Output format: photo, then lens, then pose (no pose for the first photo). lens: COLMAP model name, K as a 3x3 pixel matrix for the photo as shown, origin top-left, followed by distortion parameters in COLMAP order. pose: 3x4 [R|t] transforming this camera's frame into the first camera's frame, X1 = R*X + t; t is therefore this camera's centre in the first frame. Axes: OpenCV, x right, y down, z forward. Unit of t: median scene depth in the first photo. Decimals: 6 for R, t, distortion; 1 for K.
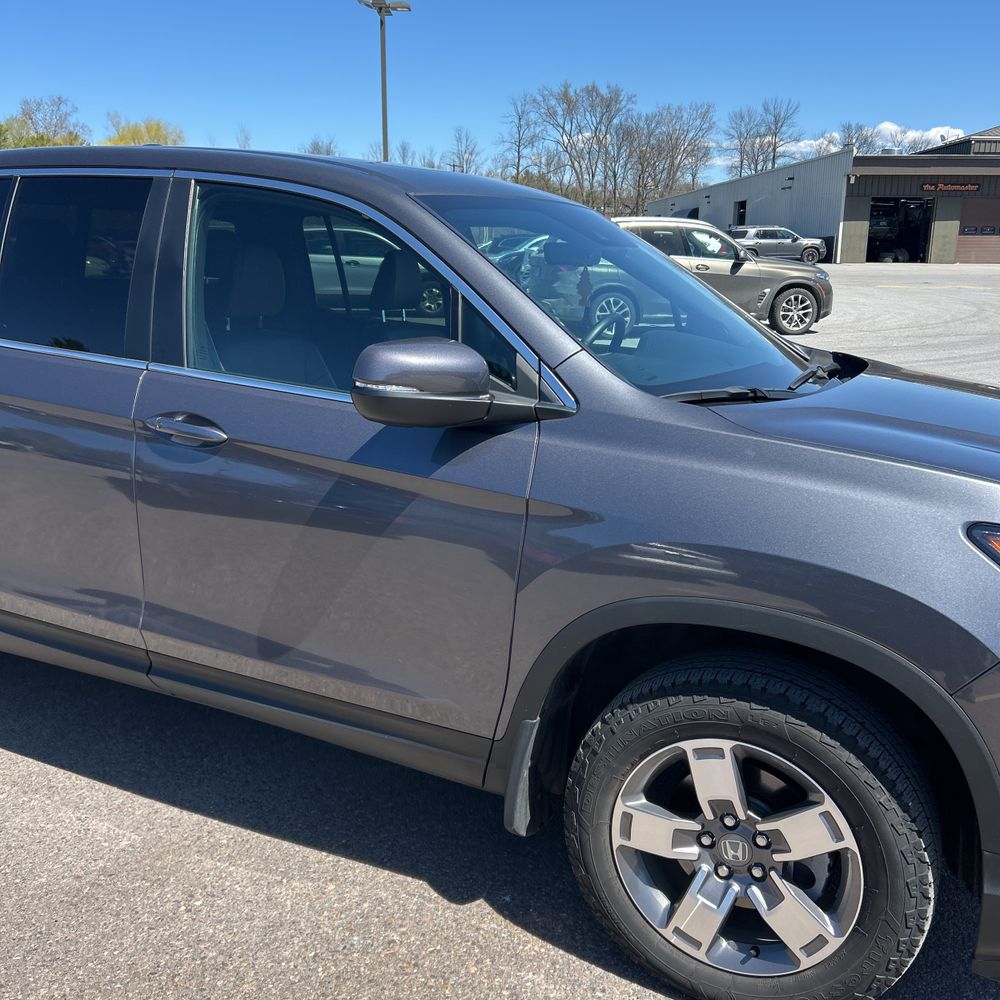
lens RADIAL K [[1019.8, 0, 501.7], [0, 1019.8, 503.6], [0, 0, 1]] dist [0.026320, -0.029363]
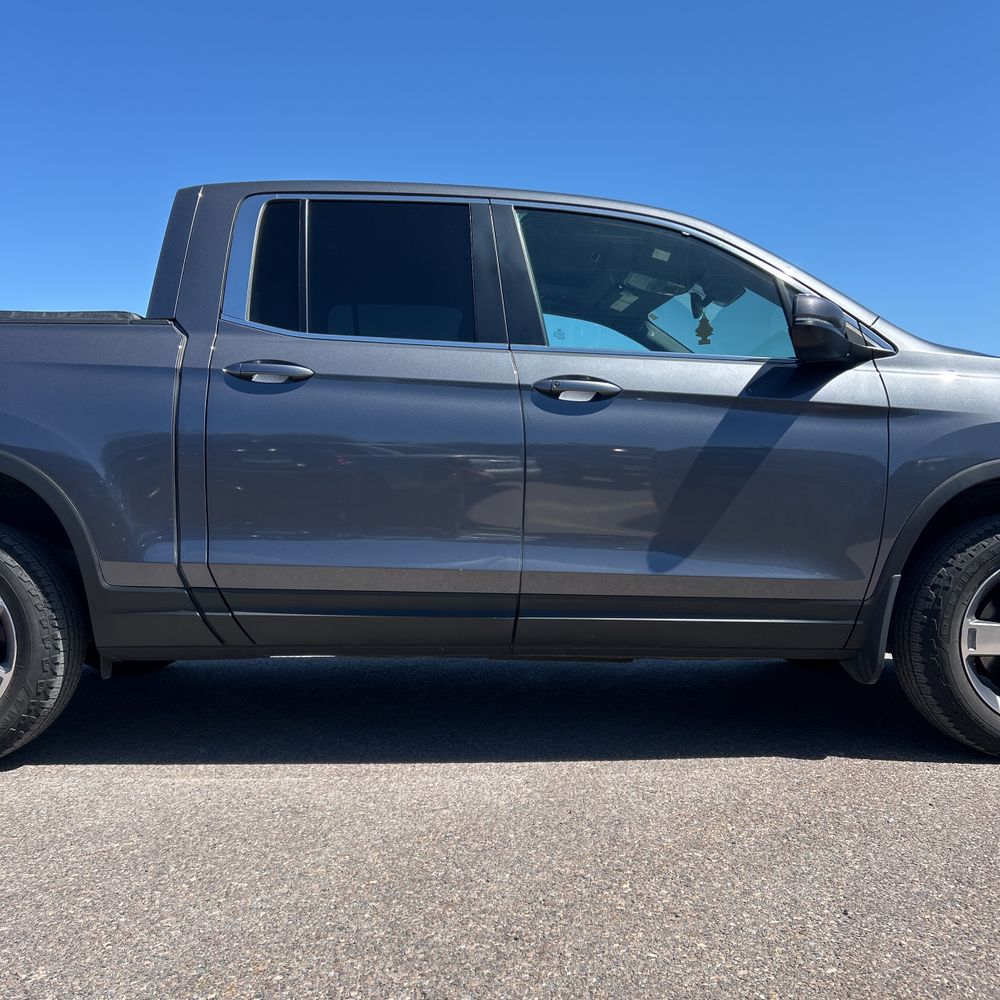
lens RADIAL K [[1032.8, 0, 499.4], [0, 1032.8, 503.2], [0, 0, 1]] dist [0.002569, -0.012615]
pose [[0.884335, -0.022929, 0.466290, -1.090300], [0.131014, 0.970846, -0.200733, 0.332872], [-0.448093, 0.238606, 0.861557, 0.036645]]
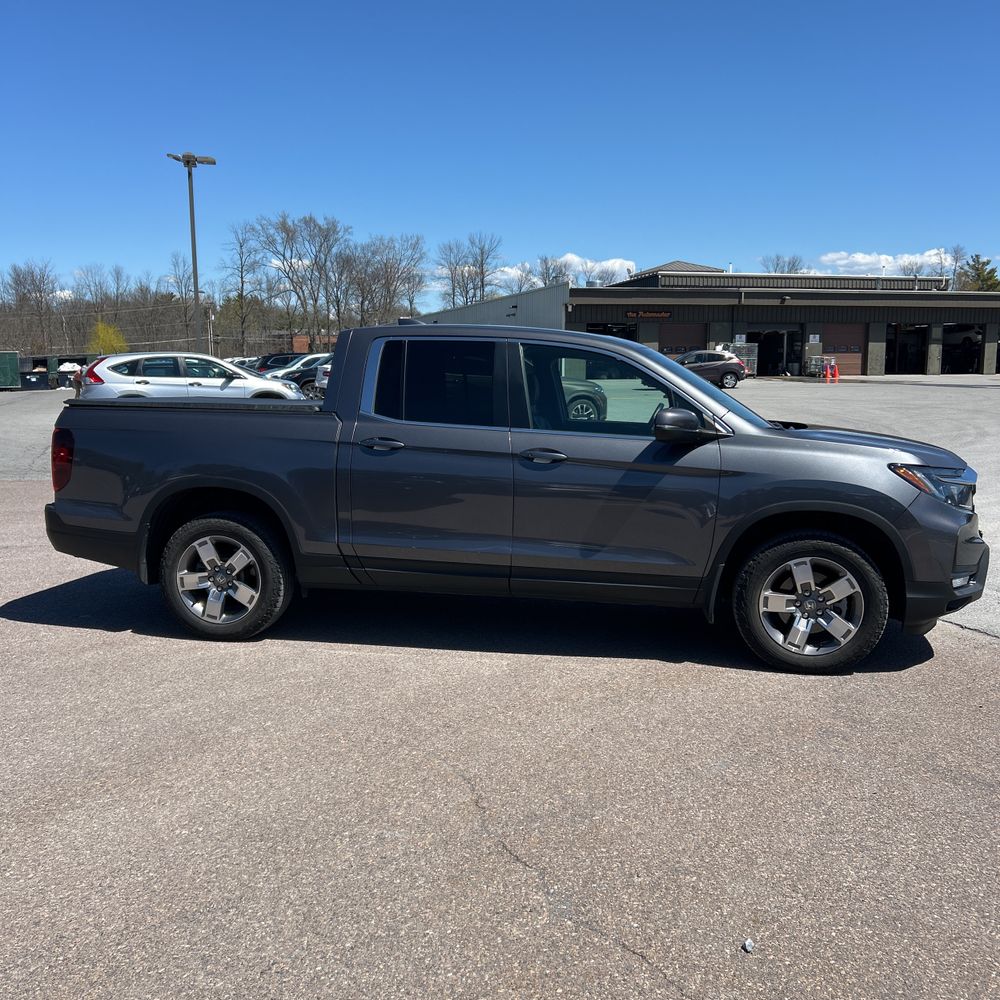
lens RADIAL K [[1023.5, 0, 496.9], [0, 1023.5, 498.2], [0, 0, 1]] dist [0.037457, -0.015600]
pose [[0.964194, -0.045644, 0.261241, -1.118501], [0.076408, 0.991118, -0.108841, 0.285741], [-0.253953, 0.124905, 0.959118, -1.206653]]
